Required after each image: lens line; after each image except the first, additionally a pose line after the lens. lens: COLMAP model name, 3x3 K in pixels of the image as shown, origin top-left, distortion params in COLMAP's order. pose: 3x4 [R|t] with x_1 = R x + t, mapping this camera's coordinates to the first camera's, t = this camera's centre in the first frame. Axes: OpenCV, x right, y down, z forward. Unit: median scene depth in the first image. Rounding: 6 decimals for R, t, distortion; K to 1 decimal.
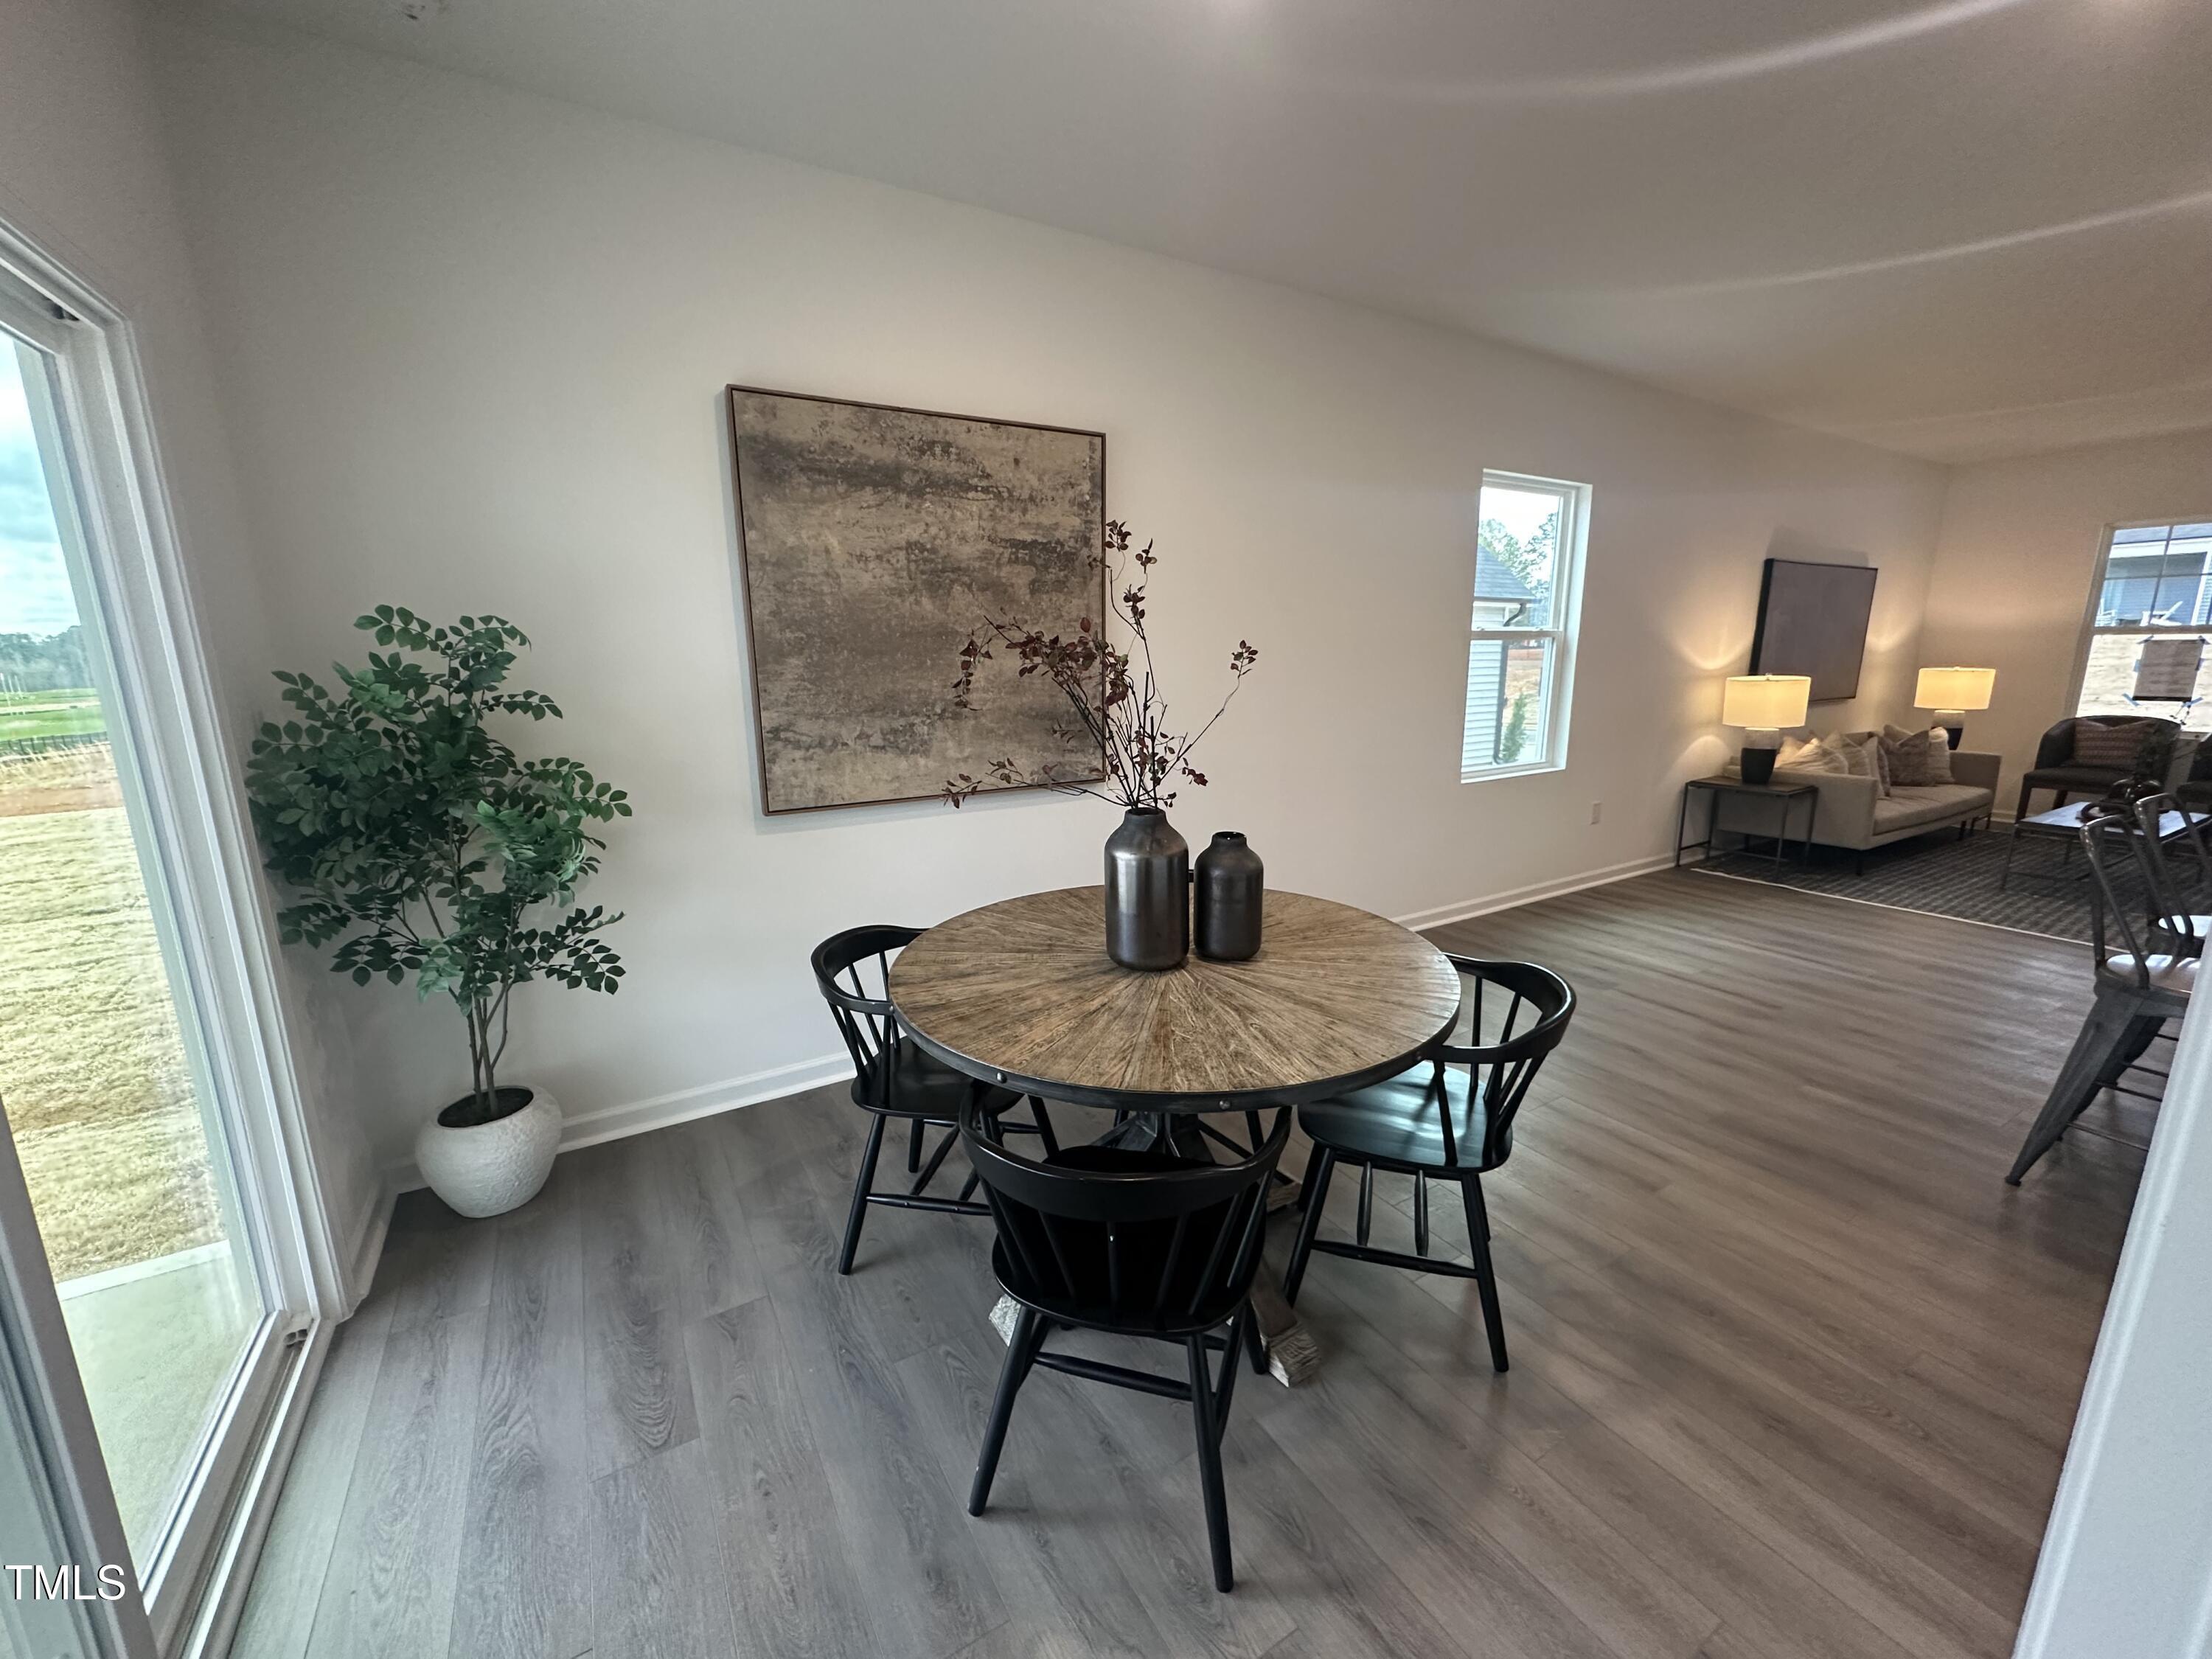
lens RADIAL K [[881.1, 0, 1106.0], [0, 881.1, 829.5], [0, 0, 1]] dist [0.000324, 0.000202]
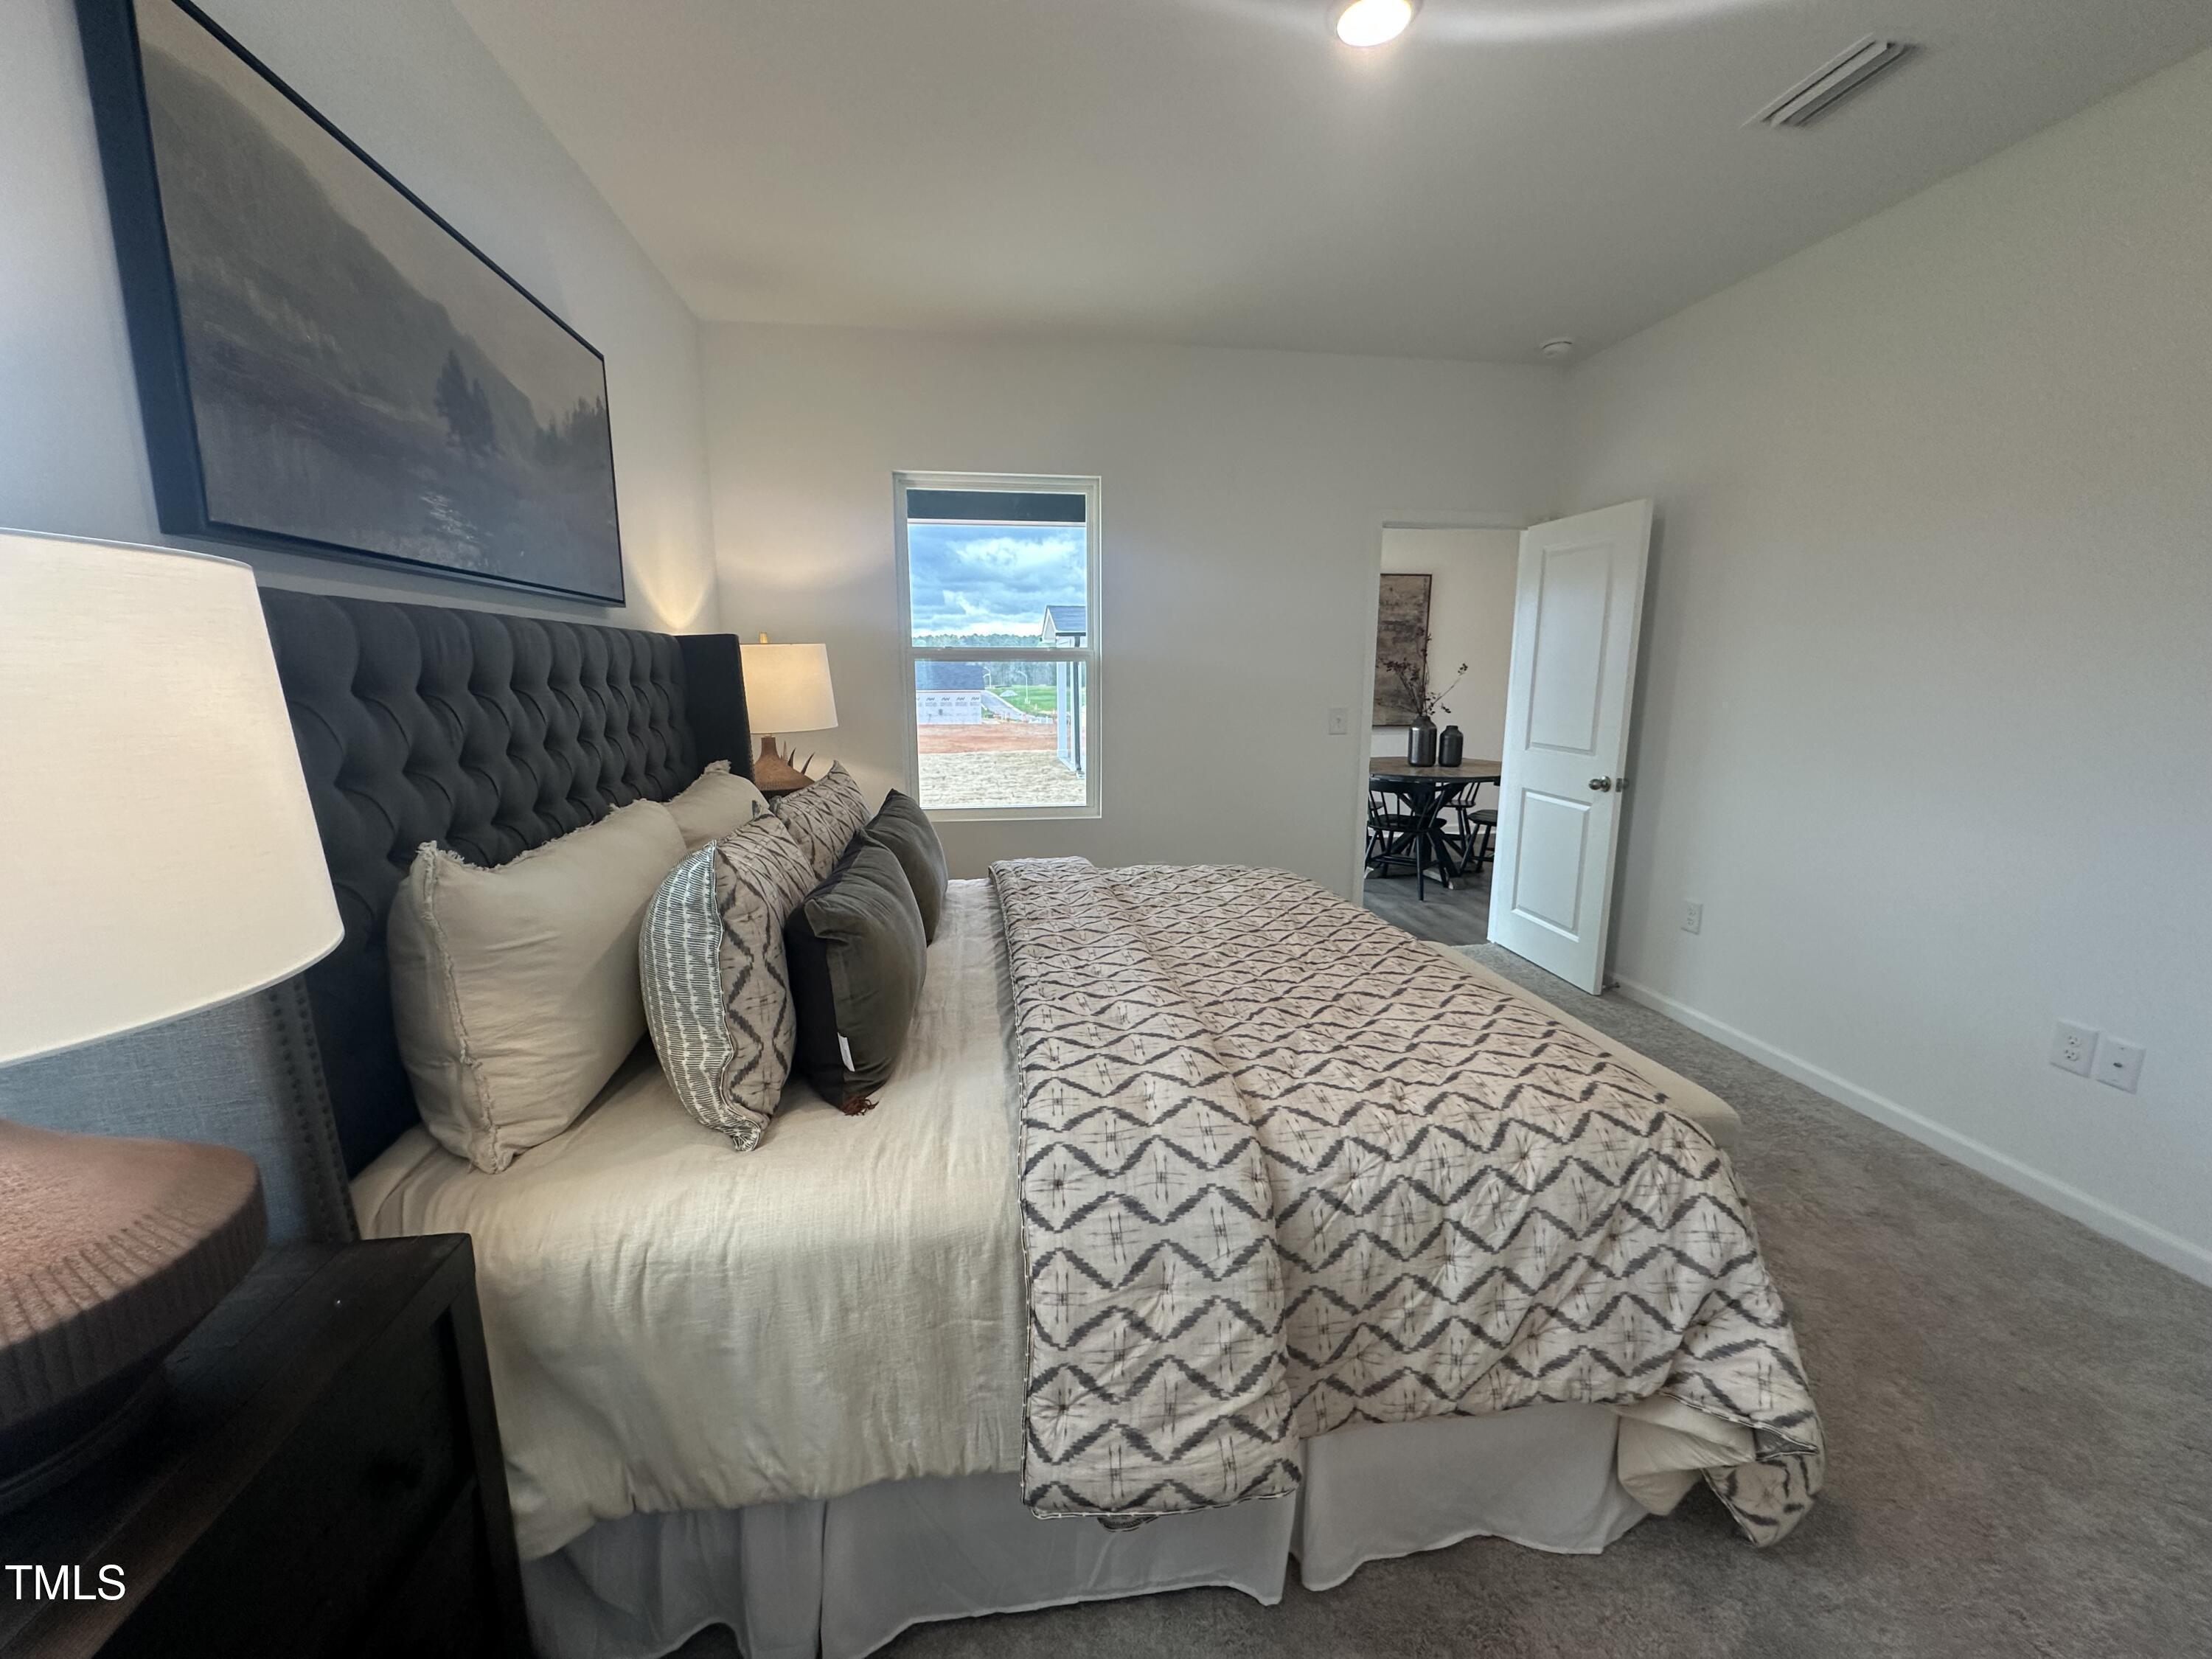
lens RADIAL K [[881.1, 0, 1106.0], [0, 881.1, 829.5], [0, 0, 1]] dist [0.000324, 0.000202]
pose [[0.922320, 0.079101, -0.378244, 0.052488], [-0.089857, 0.995896, -0.010840, 0.122315], [0.375834, 0.043986, 0.925642, -0.549012]]
